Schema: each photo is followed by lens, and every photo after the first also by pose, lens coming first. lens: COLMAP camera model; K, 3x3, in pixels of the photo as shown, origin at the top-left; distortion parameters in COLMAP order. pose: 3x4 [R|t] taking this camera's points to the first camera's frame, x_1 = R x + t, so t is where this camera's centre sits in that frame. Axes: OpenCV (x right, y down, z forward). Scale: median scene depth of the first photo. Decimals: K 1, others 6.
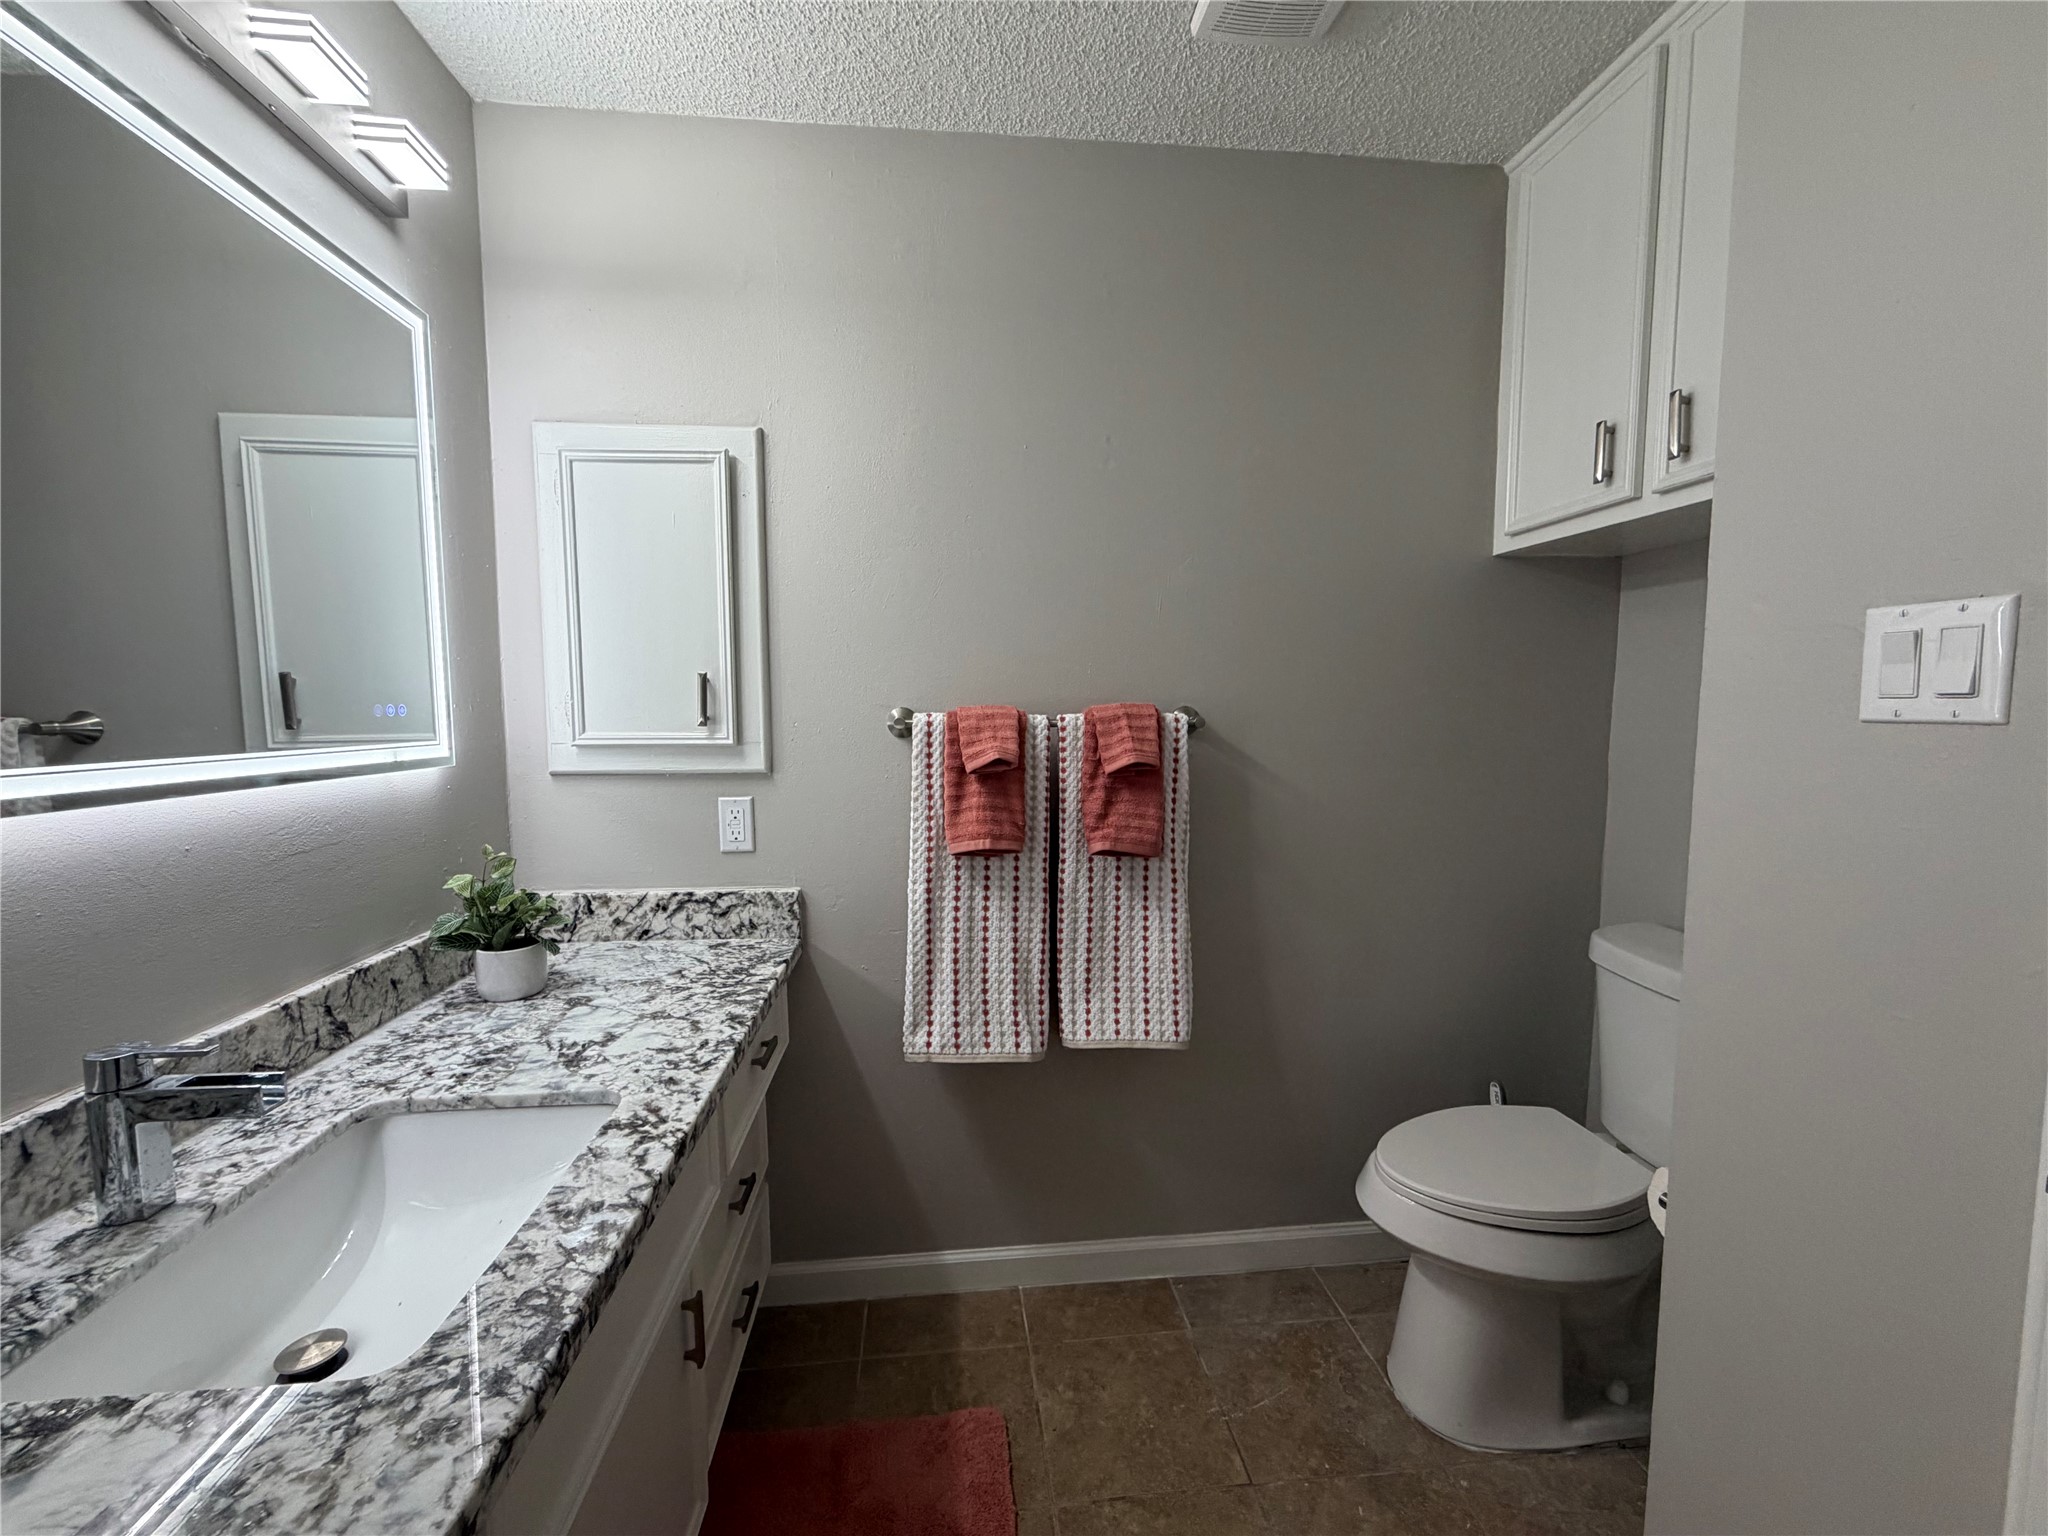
lens RADIAL K [[817.4, 0, 1013.7], [0, 817.4, 769.9], [0, 0, 1]] dist [0.004208, -0.000757]
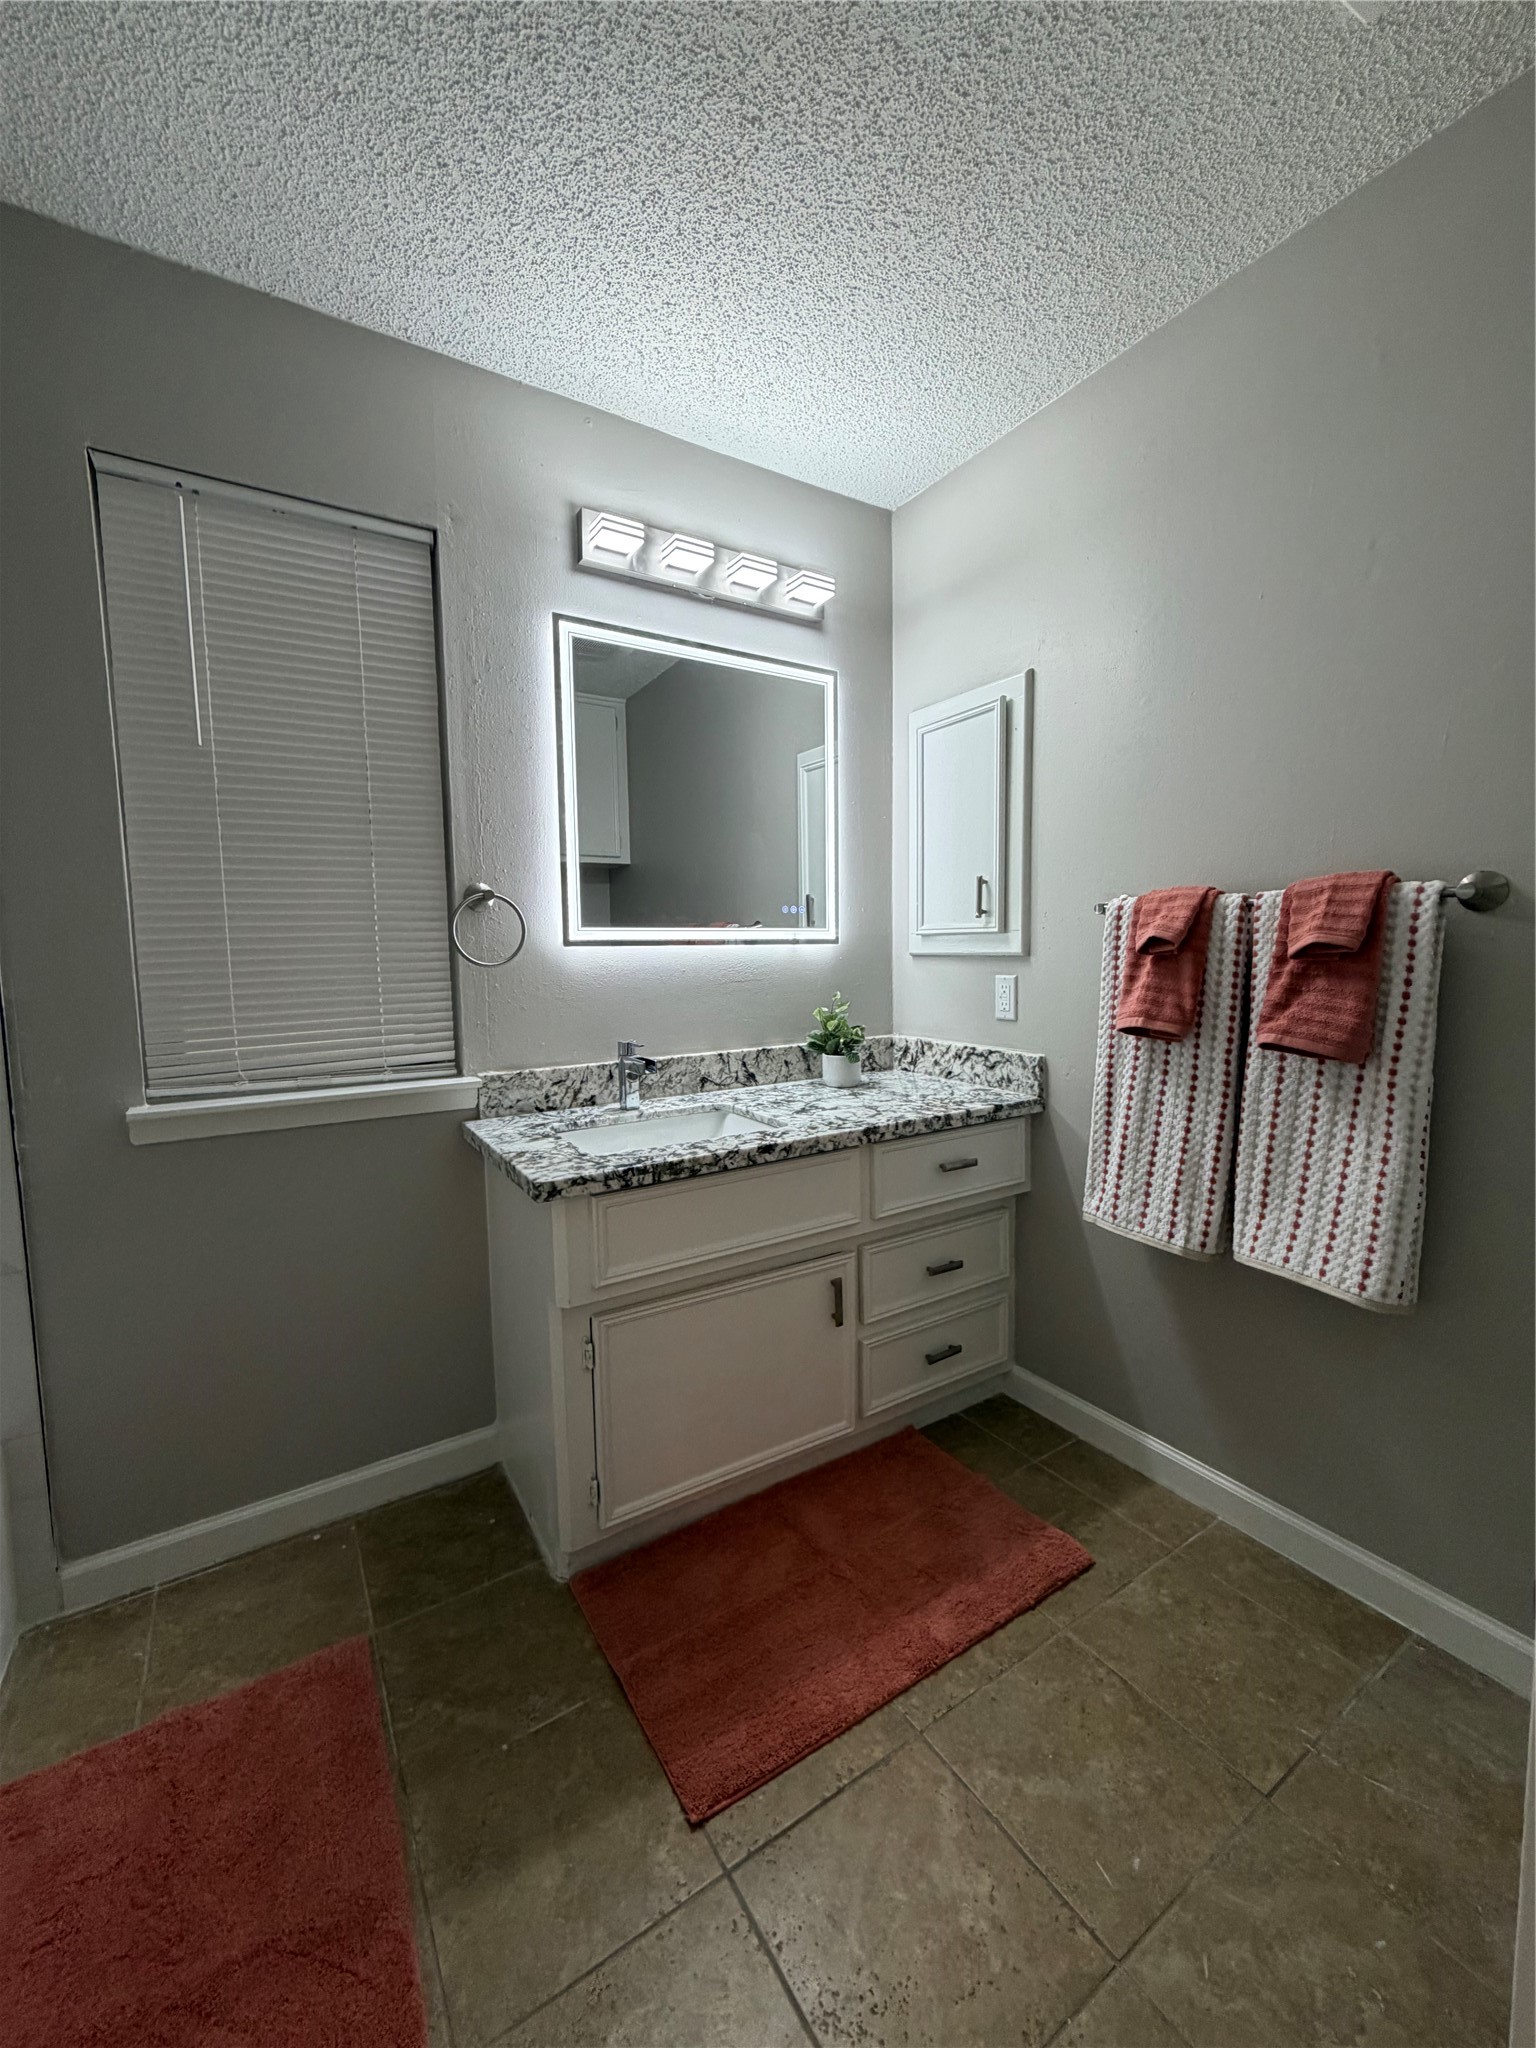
lens RADIAL K [[817.4, 0, 763.1], [0, 817.4, 1011.2], [0, 0, 1]] dist [0.004208, -0.000757]
pose [[0.447138, 0.068060, -0.891872, 0.627598], [-0.058576, 0.997189, 0.046730, 0.052889], [0.892545, 0.031347, 0.449868, 0.117782]]
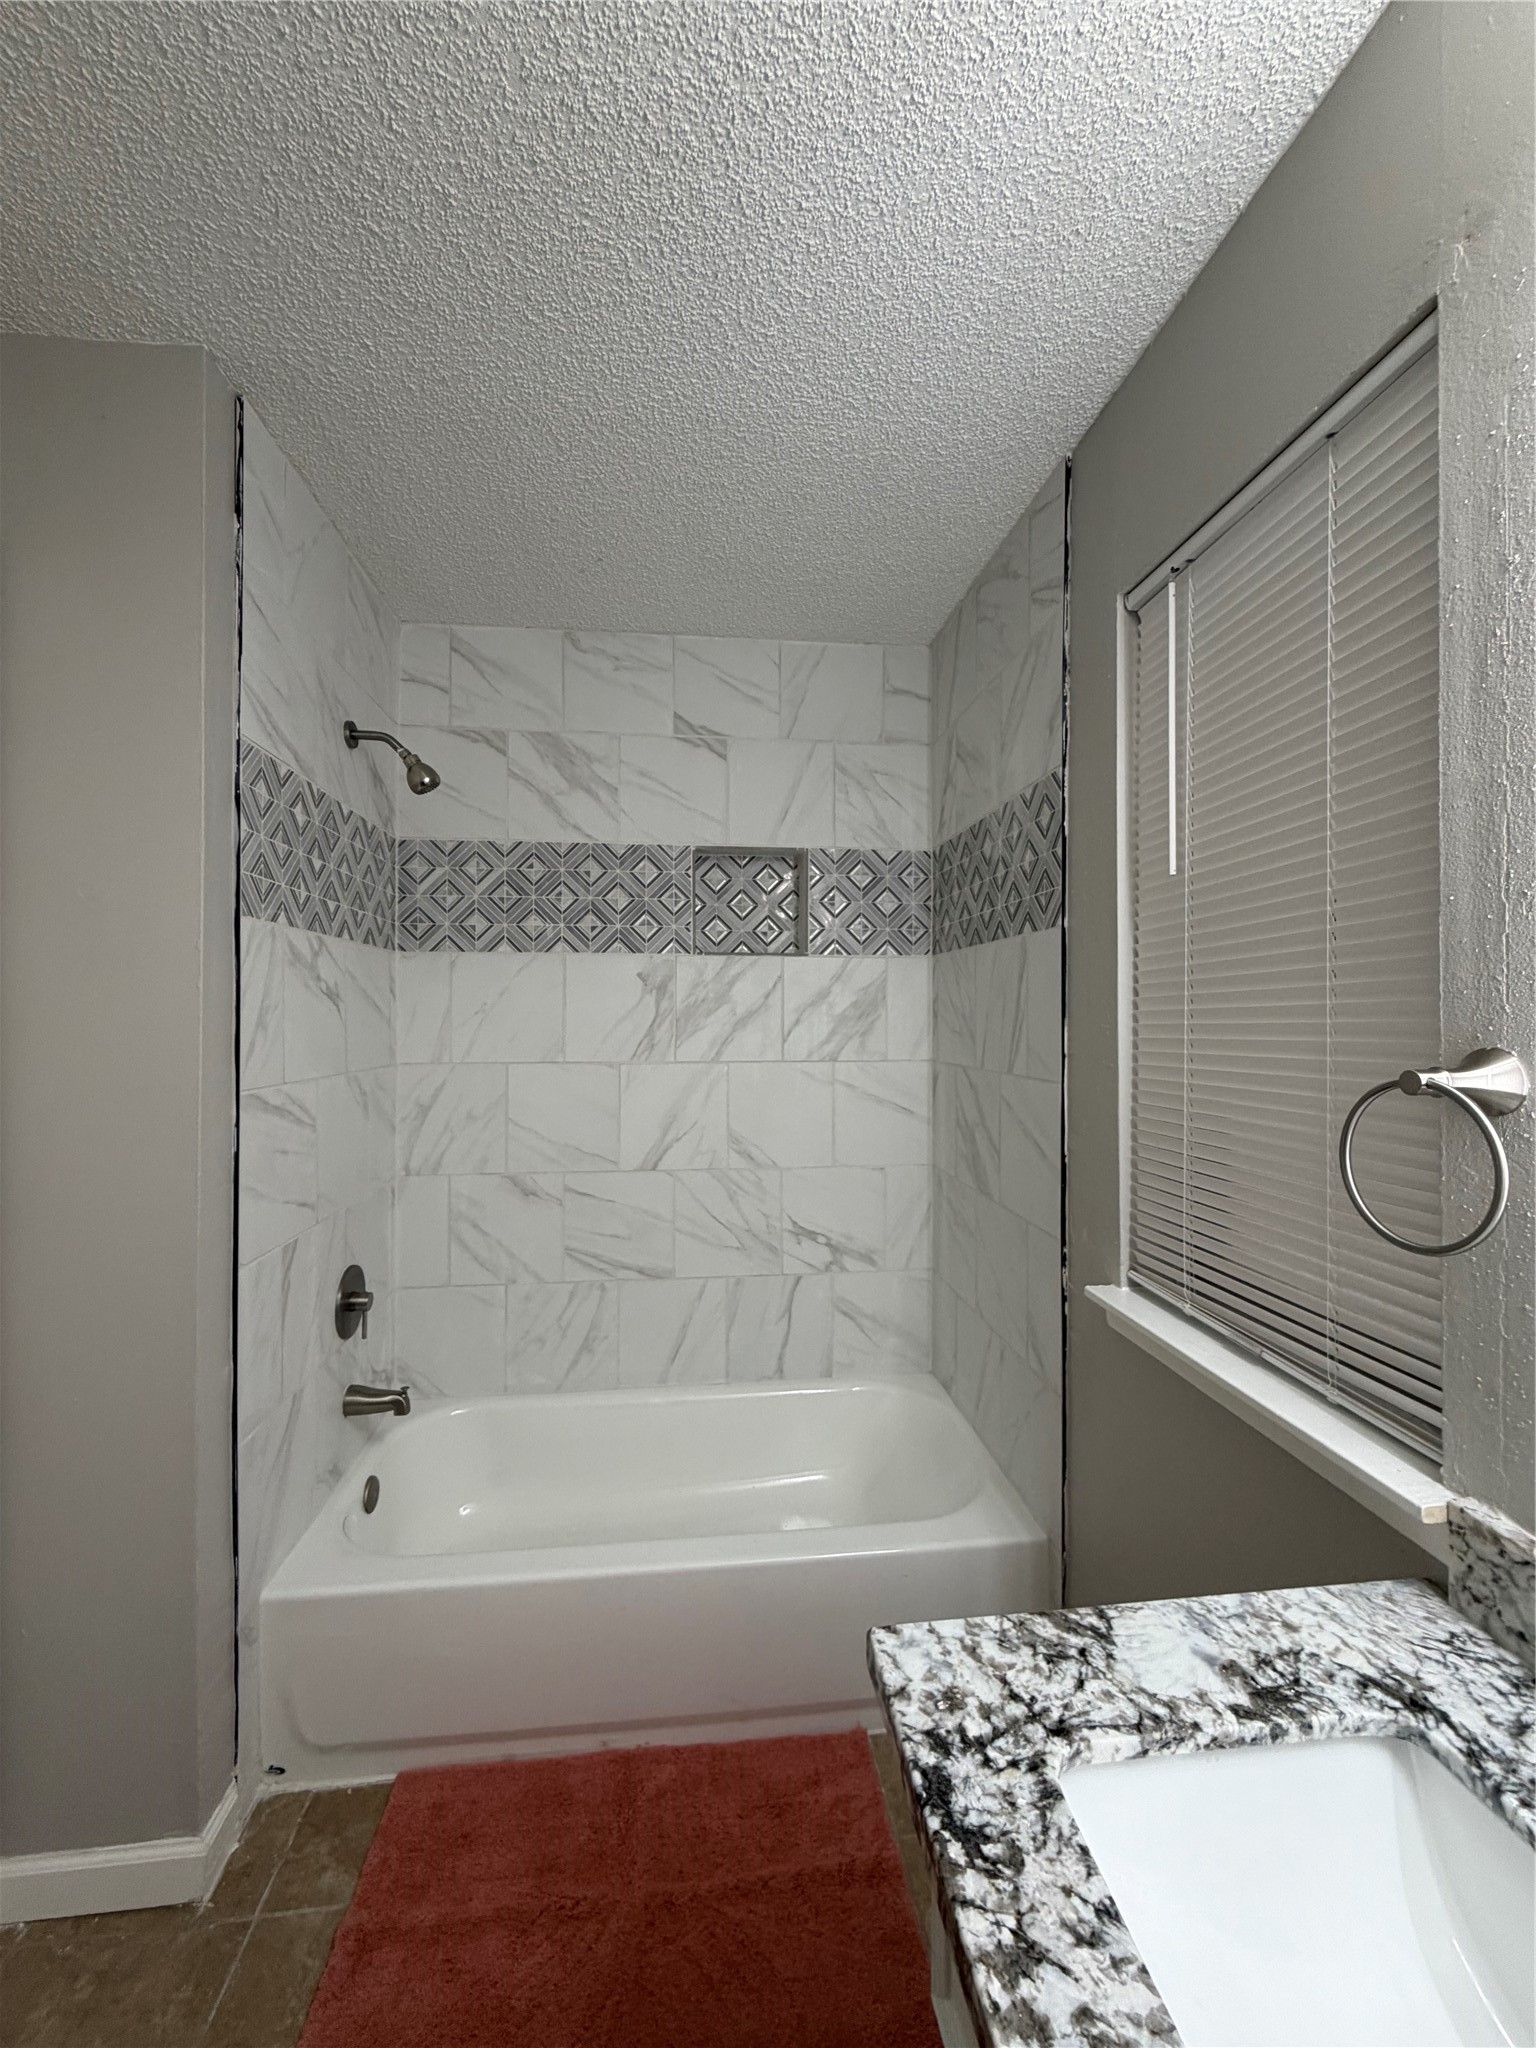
lens RADIAL K [[817.4, 0, 766.9], [0, 817.4, 1022.3], [0, 0, 1]] dist [0.004208, -0.000757]
pose [[-0.999822, 0.004750, -0.018244, -0.142349], [0.003230, 0.996587, 0.082483, -0.101797], [0.018574, 0.082409, -0.996425, 0.726080]]
